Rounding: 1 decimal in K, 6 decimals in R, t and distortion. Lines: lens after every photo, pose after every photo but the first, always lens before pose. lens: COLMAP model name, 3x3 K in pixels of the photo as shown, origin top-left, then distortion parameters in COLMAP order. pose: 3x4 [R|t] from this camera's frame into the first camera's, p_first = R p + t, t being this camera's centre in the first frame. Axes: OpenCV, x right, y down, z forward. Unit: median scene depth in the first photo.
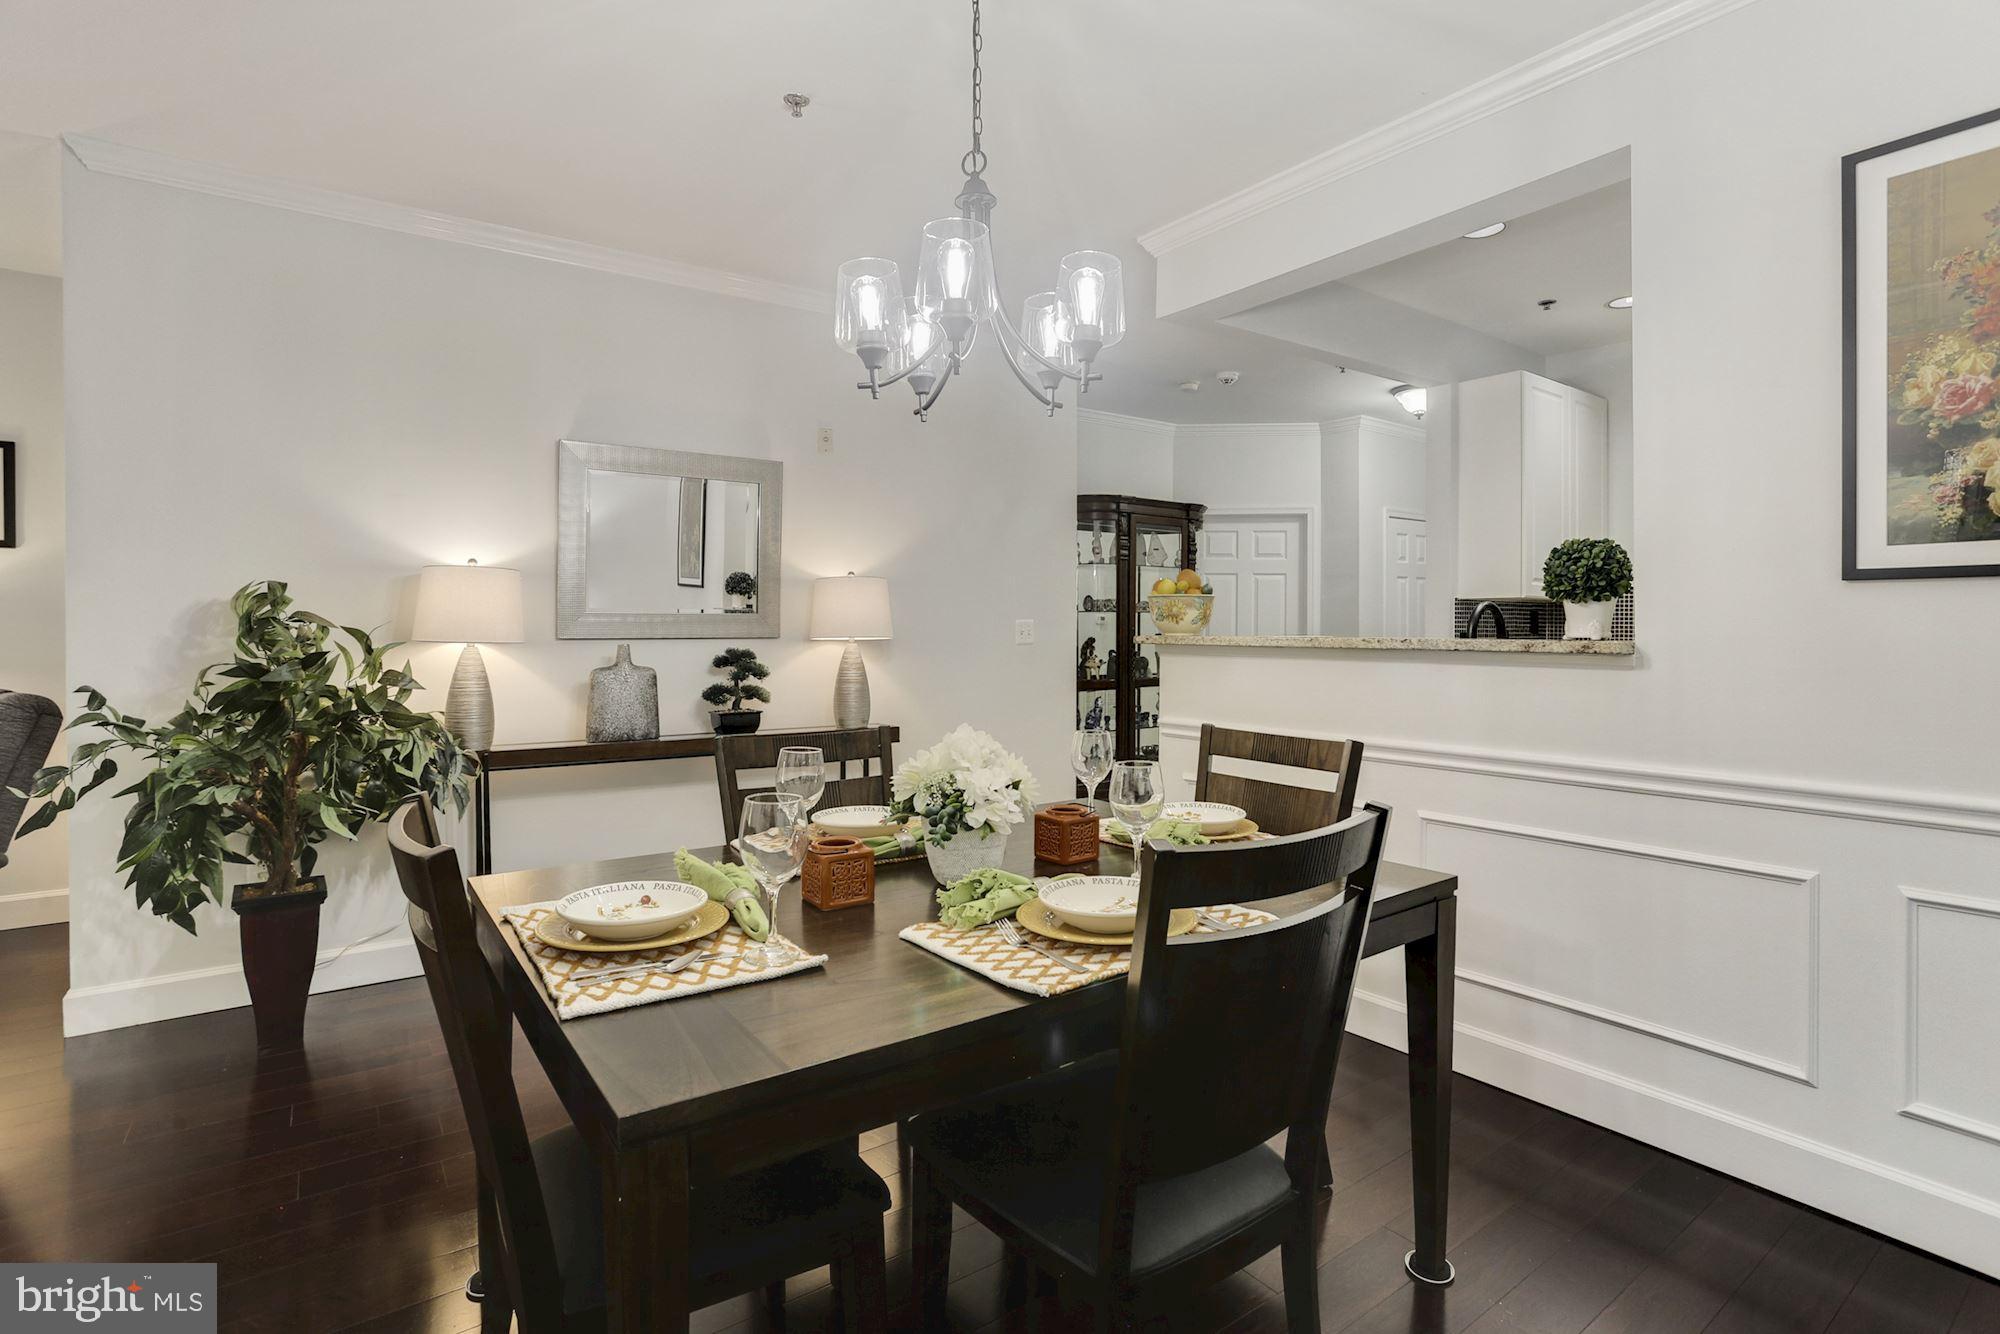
lens RADIAL K [[949.9, 0, 995.4], [0, 949.9, 643.2], [0, 0, 1]] dist [-0.038020, 0.010762]
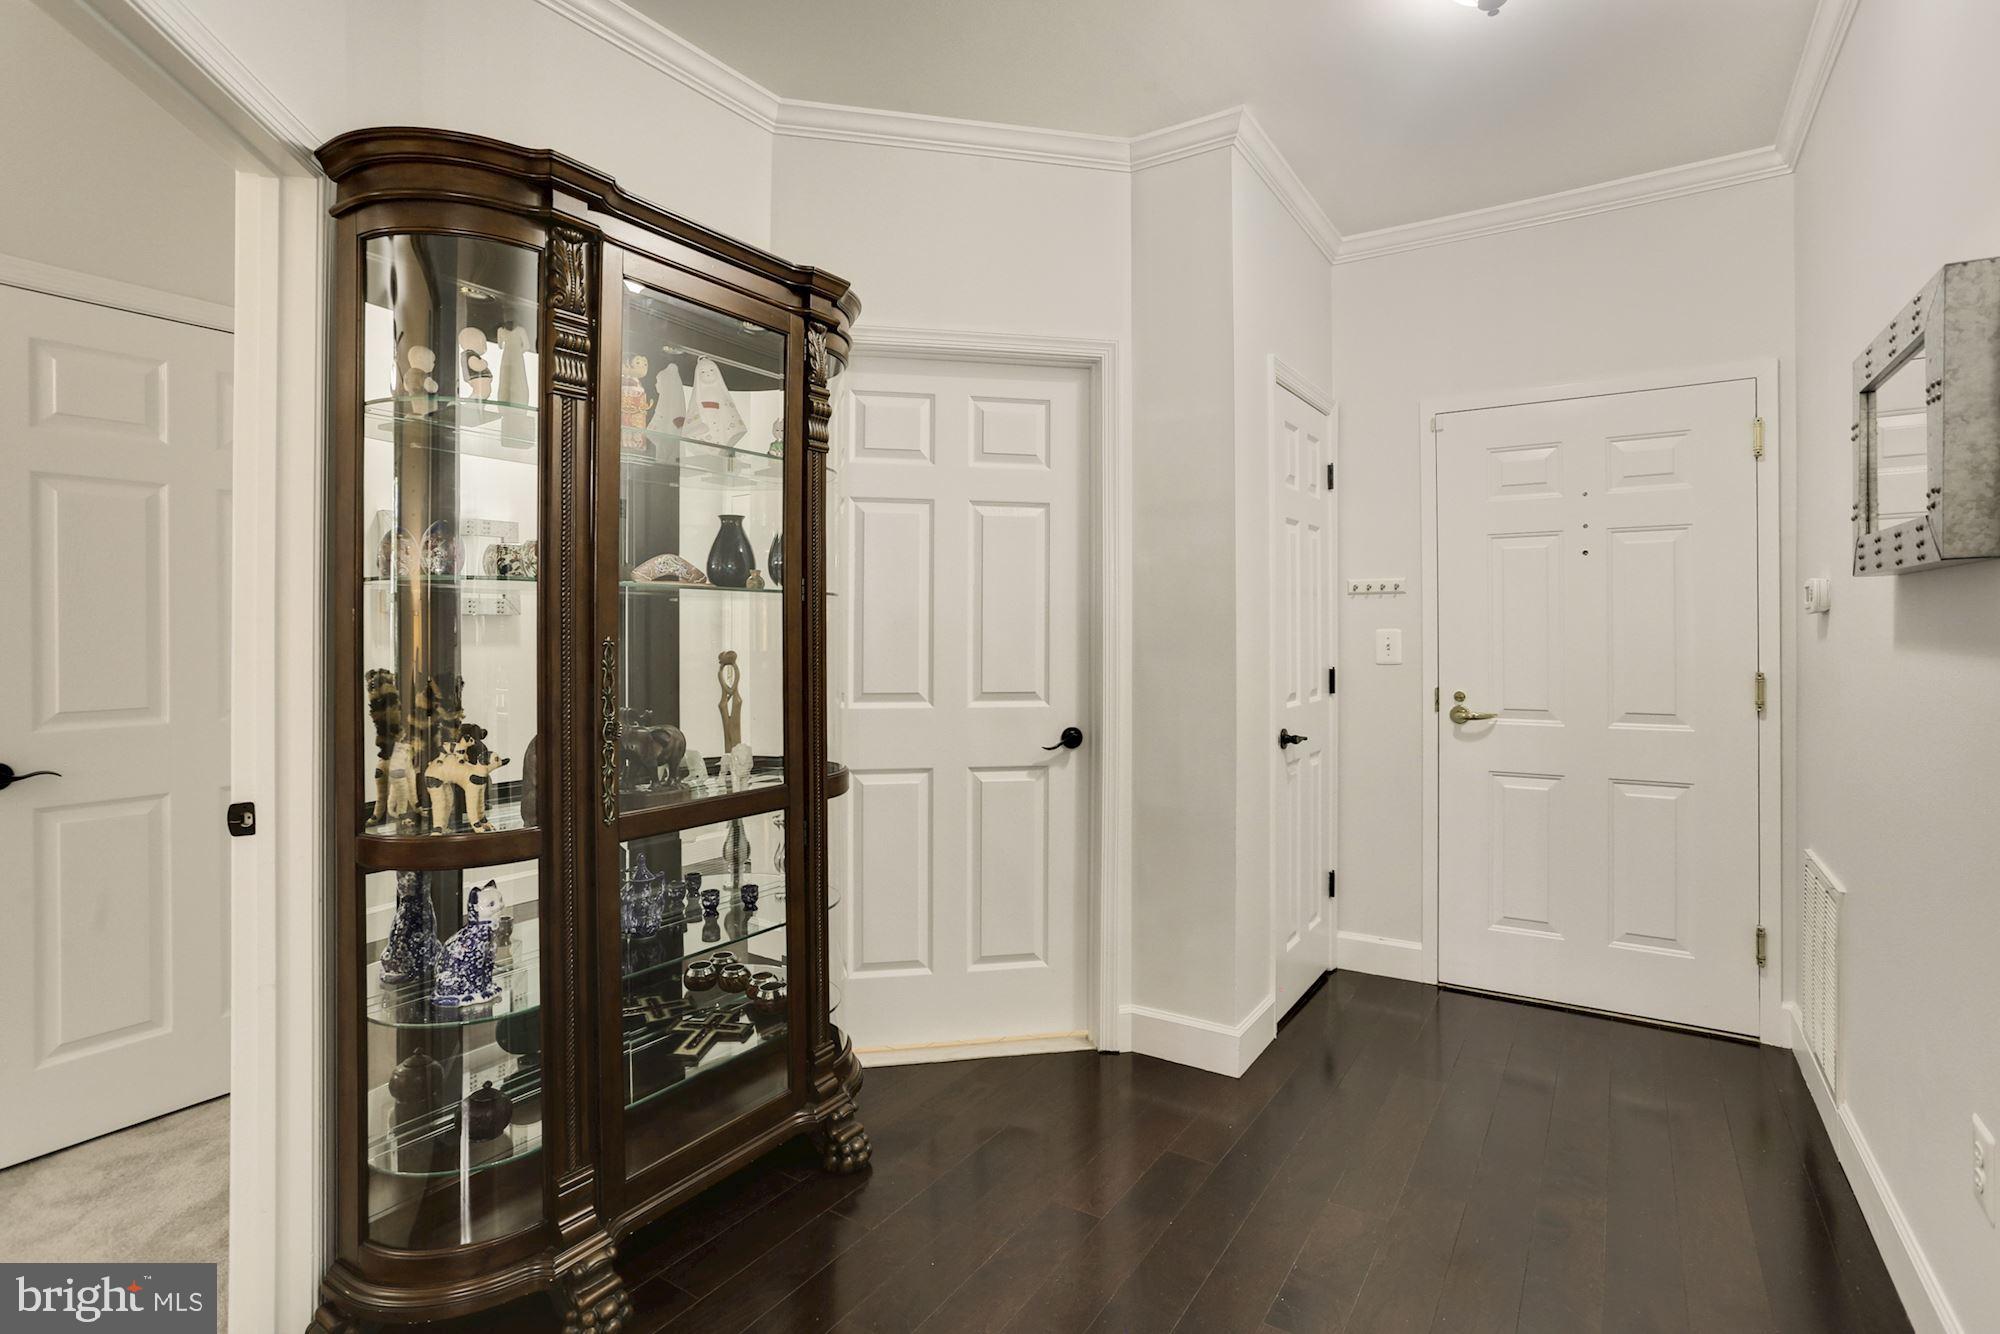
lens RADIAL K [[967.0, 0, 1005.4], [0, 967.0, 637.1], [0, 0, 1]] dist [-0.043406, 0.019124]
pose [[0.932213, -0.002971, 0.361898, 0.141545], [0.006055, 0.999954, -0.007388, -0.012257], [-0.361859, 0.009078, 0.932189, 0.638002]]
